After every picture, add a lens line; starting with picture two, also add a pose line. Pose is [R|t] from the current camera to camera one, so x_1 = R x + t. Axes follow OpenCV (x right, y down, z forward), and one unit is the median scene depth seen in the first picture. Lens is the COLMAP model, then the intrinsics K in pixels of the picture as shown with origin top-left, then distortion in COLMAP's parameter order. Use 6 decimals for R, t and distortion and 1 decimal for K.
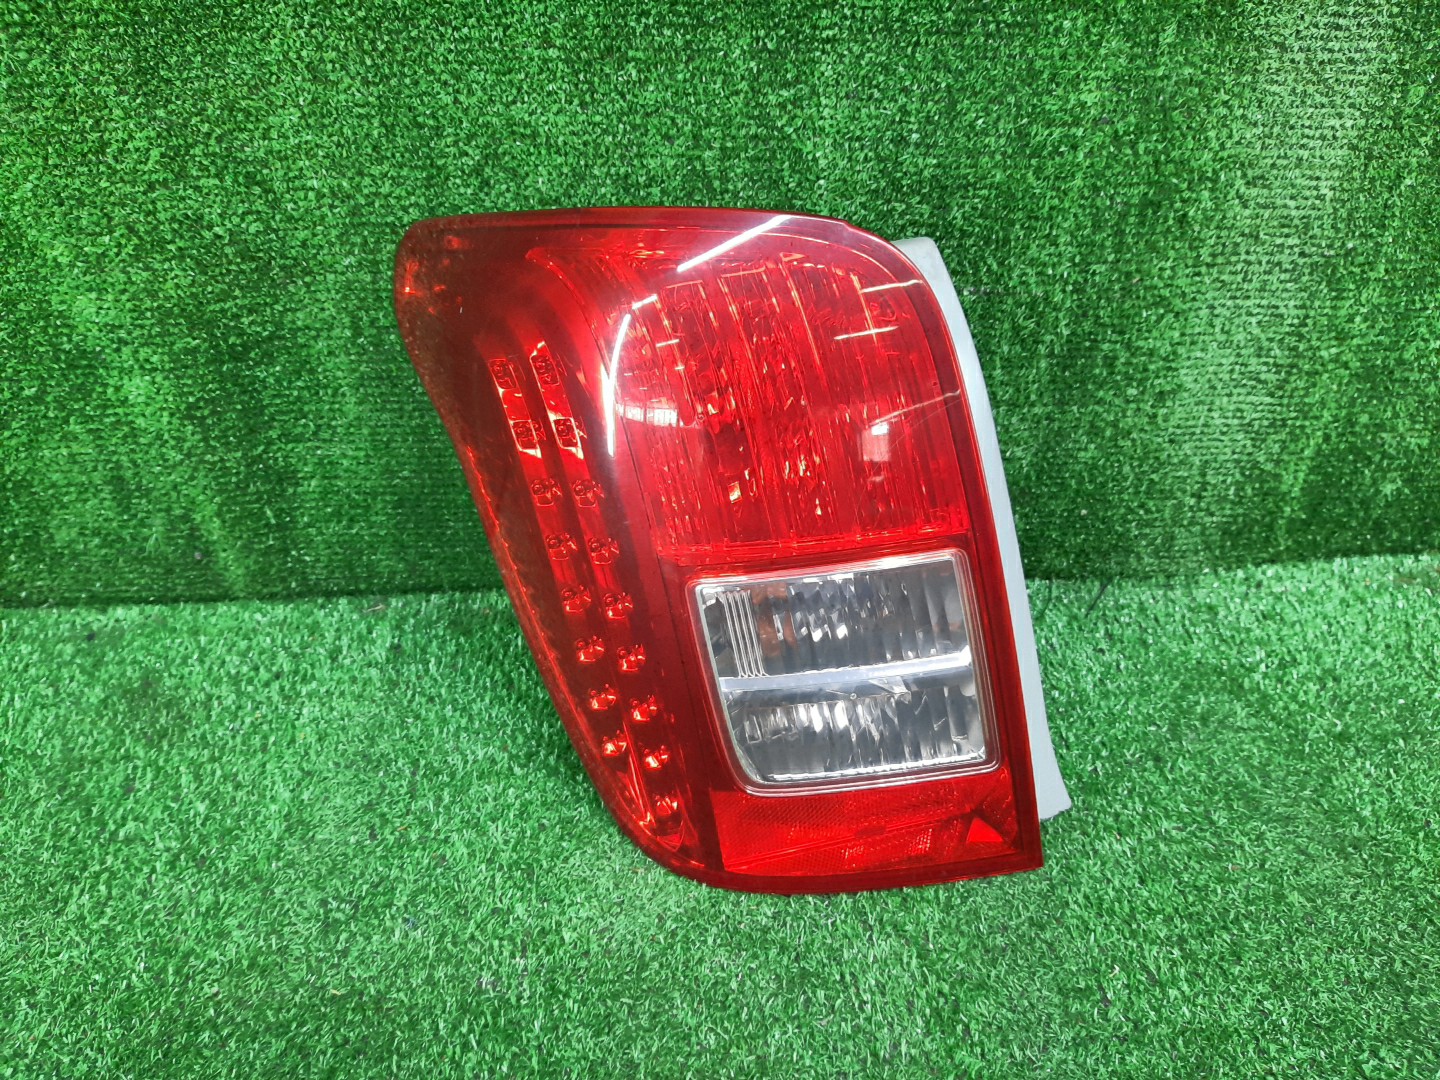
lens RADIAL K [[1035.1, 0, 719.1], [0, 1035.1, 551.1], [0, 0, 1]] dist [-0.039179, 0.016040]
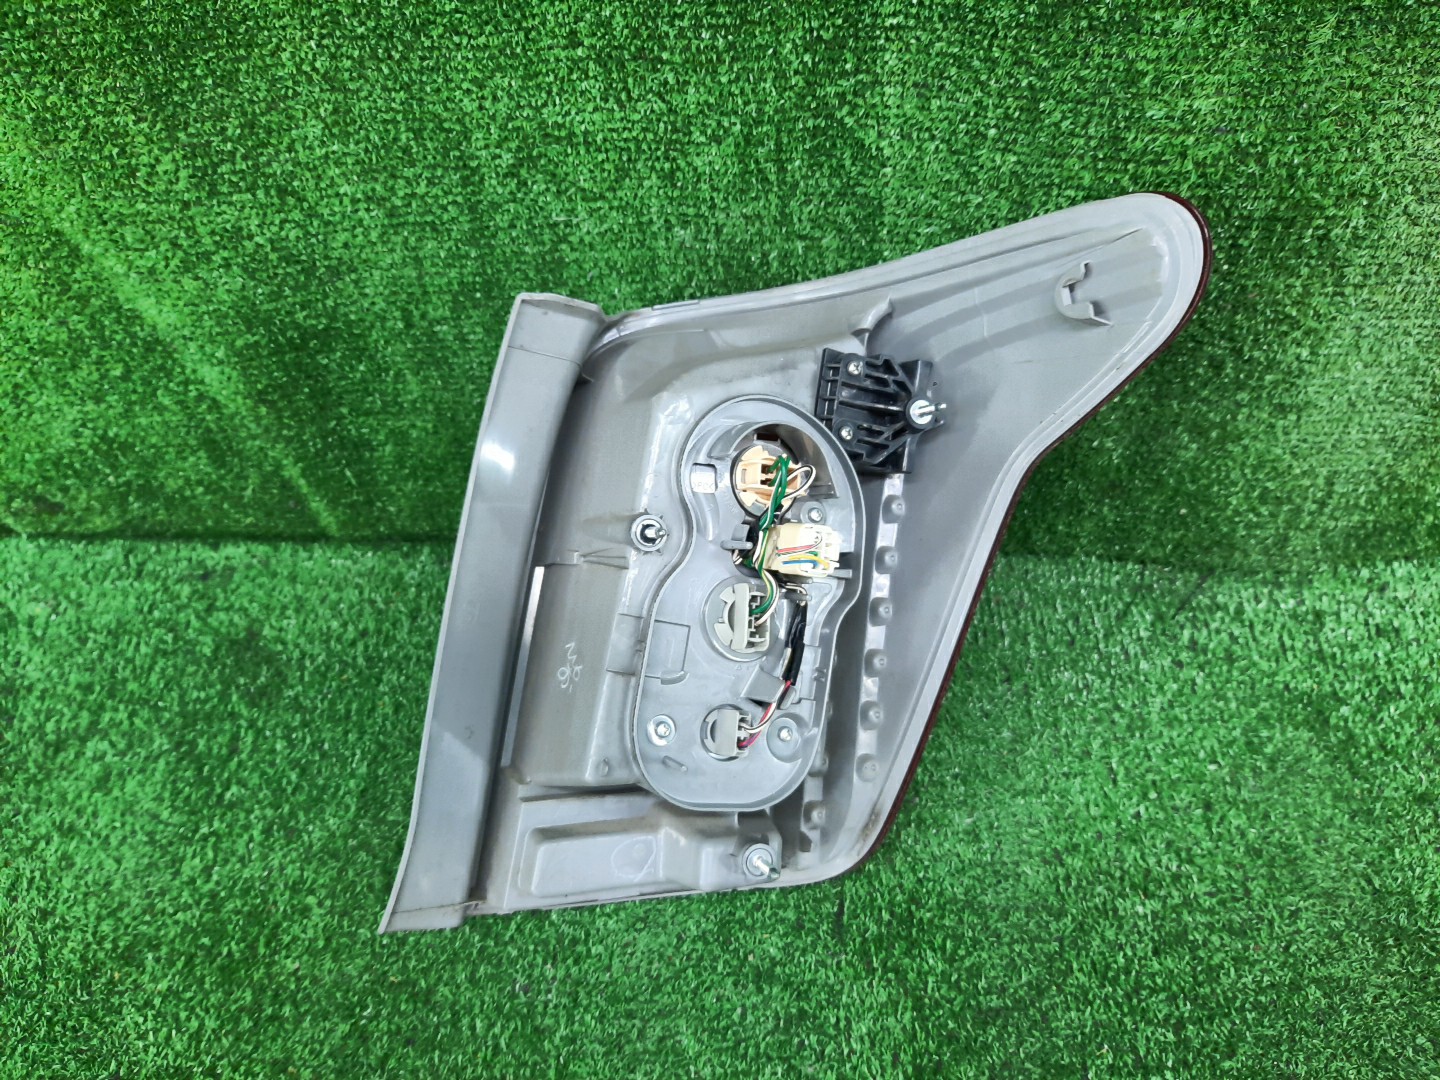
lens RADIAL K [[1035.1, 0, 721.2], [0, 1035.1, 543.3], [0, 0, 1]] dist [-0.039179, 0.016040]
pose [[0.985714, 0.064758, -0.155483, 0.118883], [-0.022734, 0.965839, 0.258142, -0.303291], [0.166889, -0.250919, 0.953513, 0.070378]]
